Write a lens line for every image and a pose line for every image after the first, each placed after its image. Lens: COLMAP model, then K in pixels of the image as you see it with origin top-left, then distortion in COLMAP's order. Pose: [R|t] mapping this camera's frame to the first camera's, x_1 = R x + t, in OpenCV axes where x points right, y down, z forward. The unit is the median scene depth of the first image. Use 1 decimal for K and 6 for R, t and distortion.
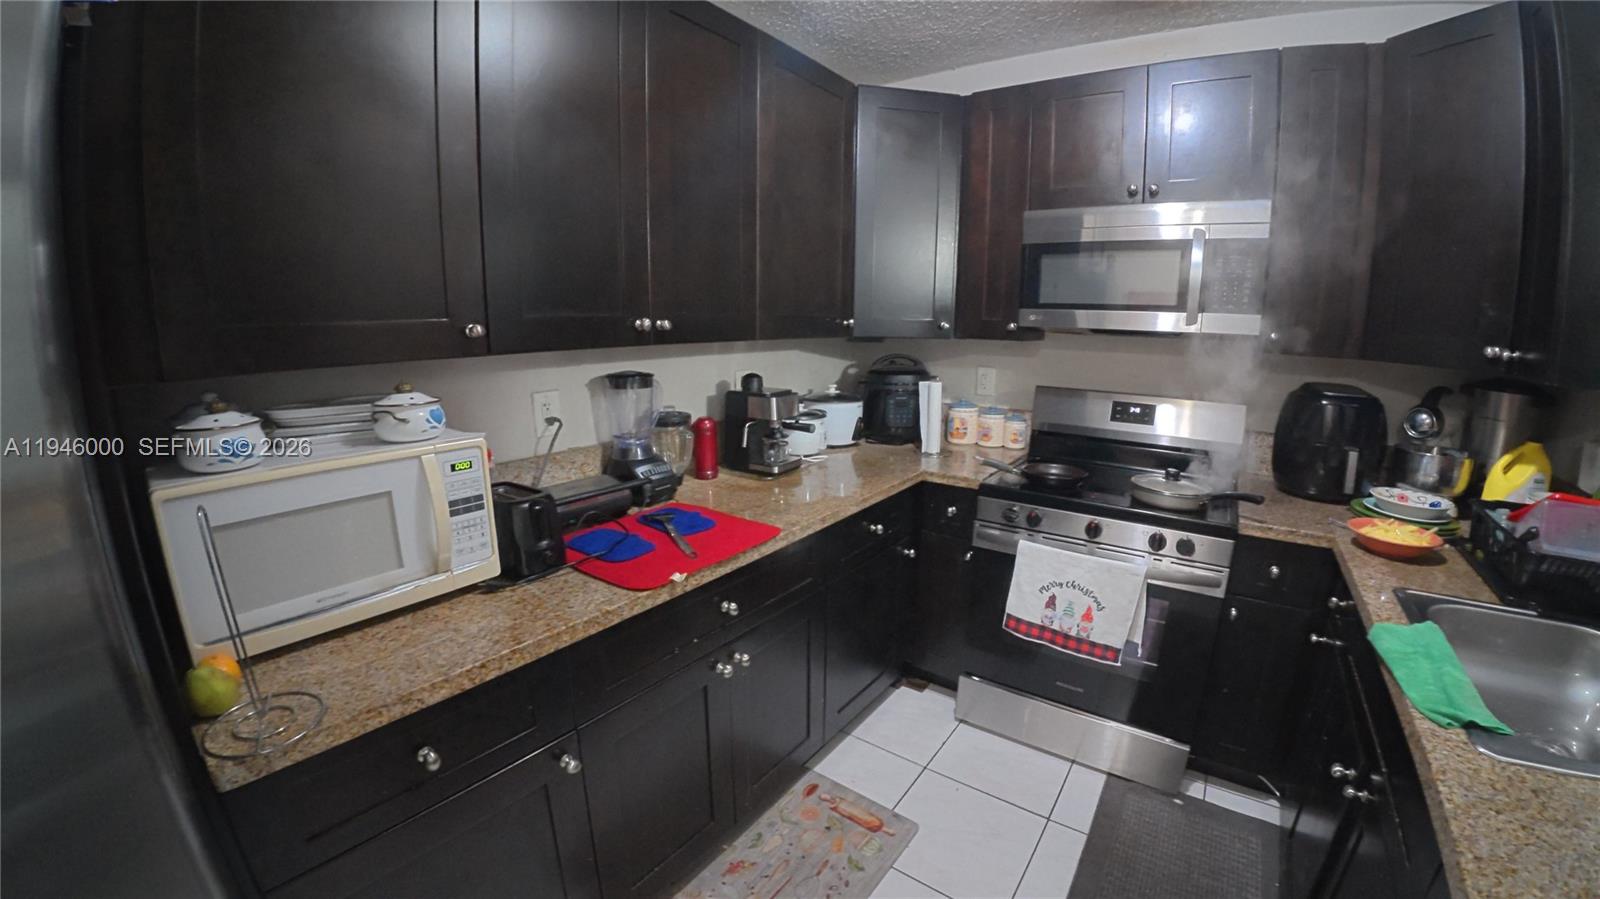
lens RADIAL K [[602.4, 0, 804.7], [0, 602.4, 457.0], [0, 0, 1]] dist [-0.117958, 0.010974]
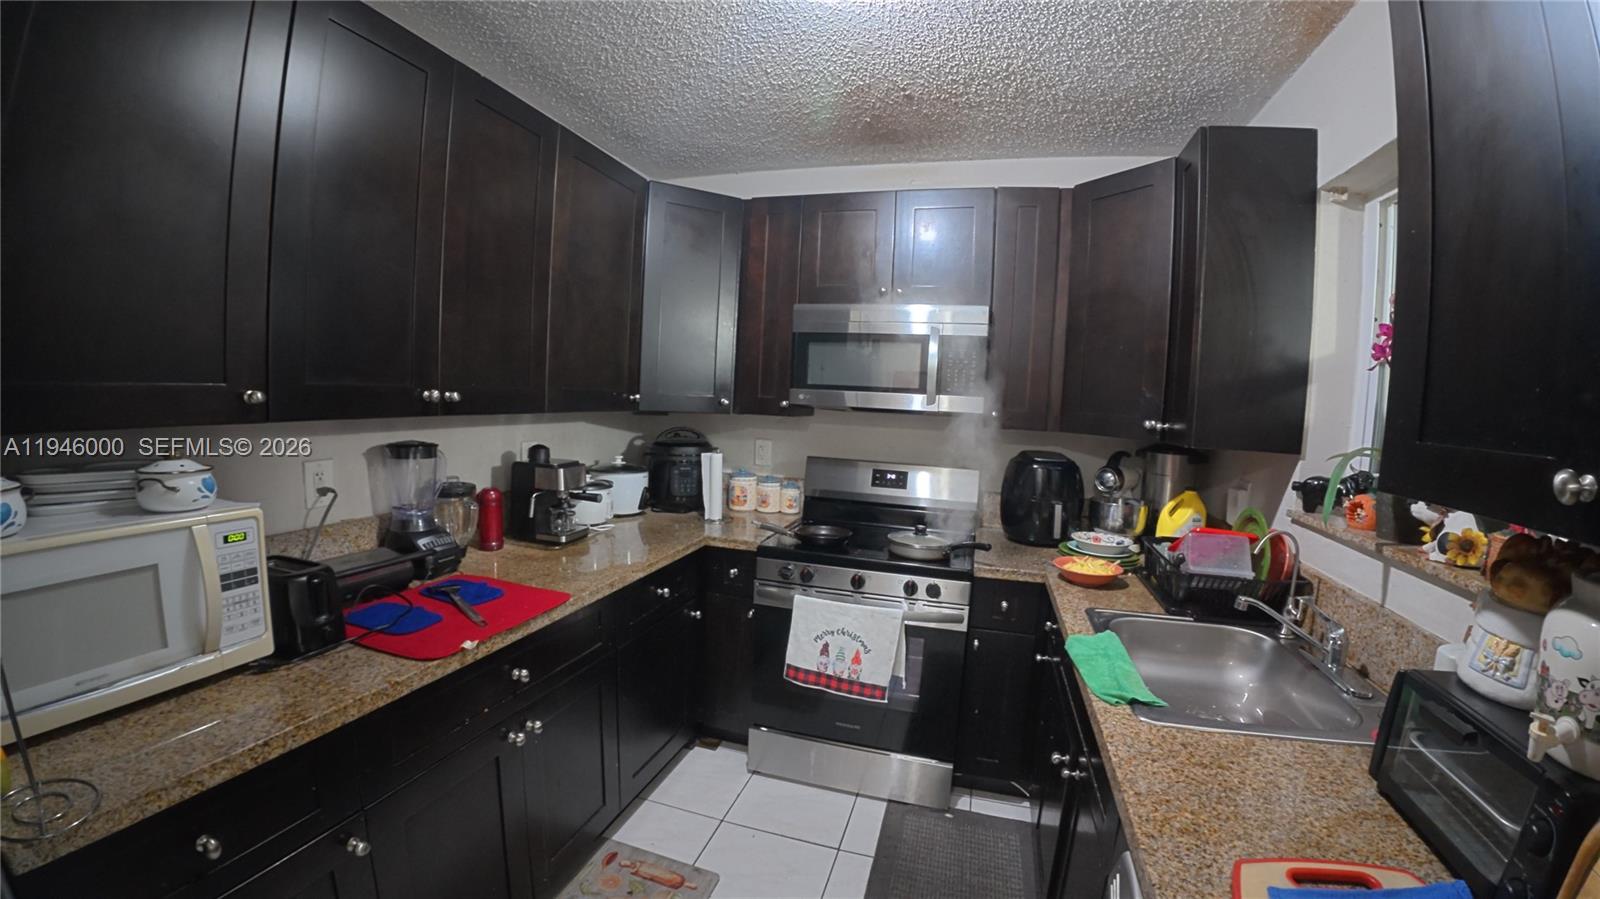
lens RADIAL K [[602.4, 0, 805.0], [0, 602.4, 456.5], [0, 0, 1]] dist [-0.117958, 0.010974]
pose [[0.939023, 0.004613, 0.343824, -0.008090], [0.035569, 0.993243, -0.110470, 0.008069], [-0.342011, 0.115963, 0.932513, -0.094726]]
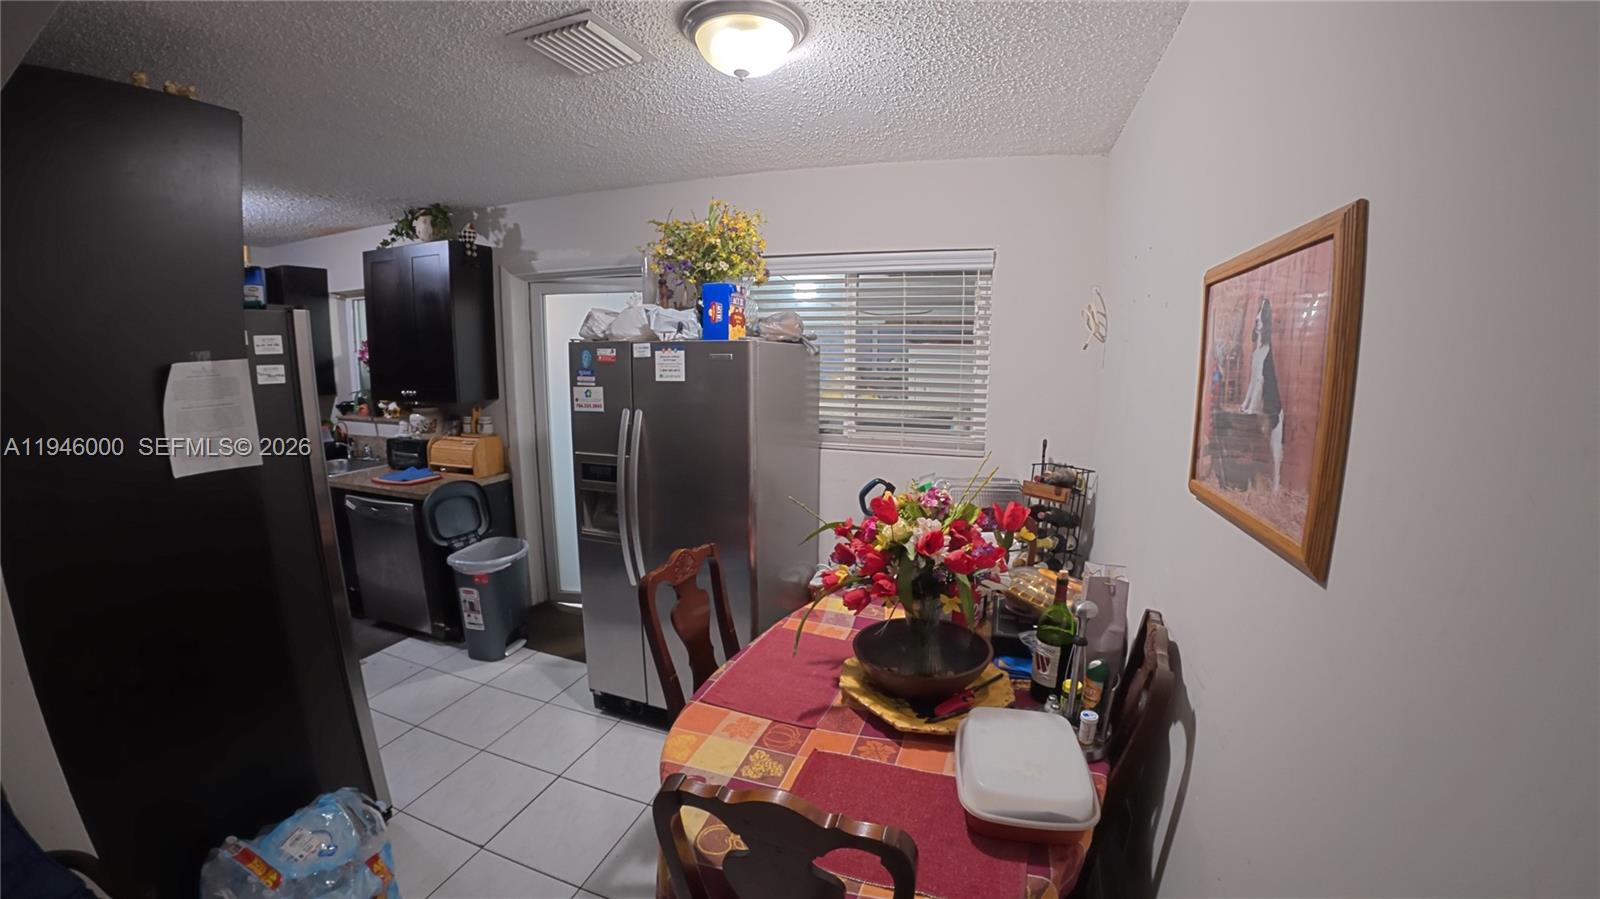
lens RADIAL K [[602.4, 0, 812.1], [0, 602.4, 460.9], [0, 0, 1]] dist [-0.117958, 0.010974]
pose [[-0.314581, -0.171495, 0.933610, -1.931499], [0.203050, 0.948621, 0.242671, 0.047882], [-0.927259, 0.265909, -0.263596, -0.759775]]
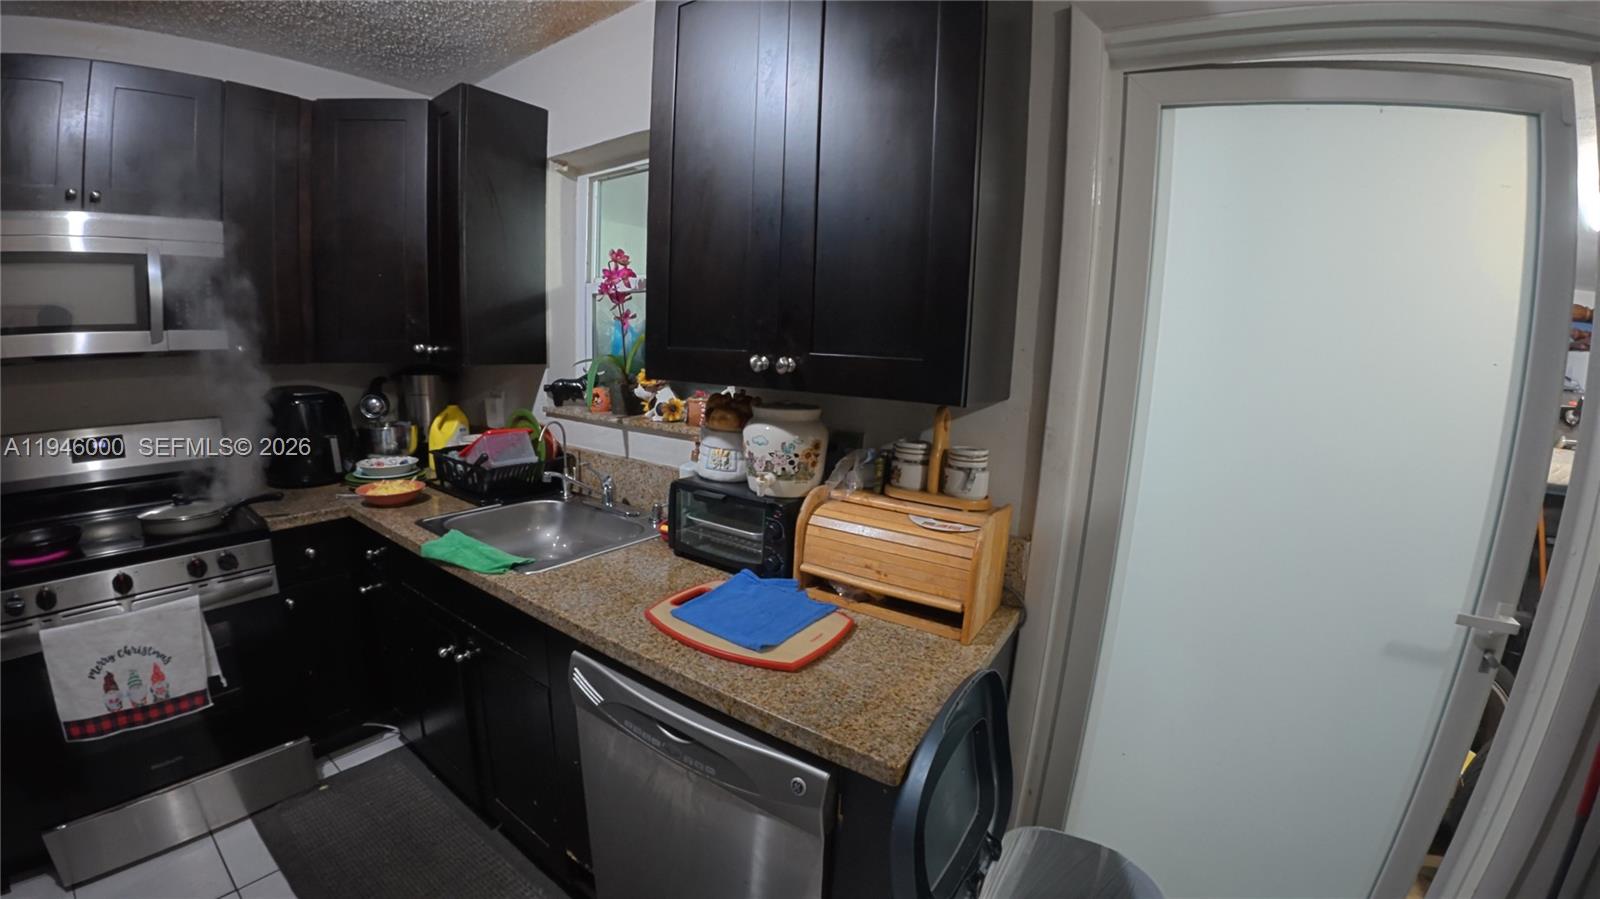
lens RADIAL K [[602.4, 0, 795.7], [0, 602.4, 453.8], [0, 0, 1]] dist [-0.117958, 0.010974]
pose [[-0.037787, -0.173858, 0.984046, -0.254651], [0.188548, 0.965821, 0.177878, -0.002652], [-0.981337, 0.192261, -0.003715, -0.019056]]
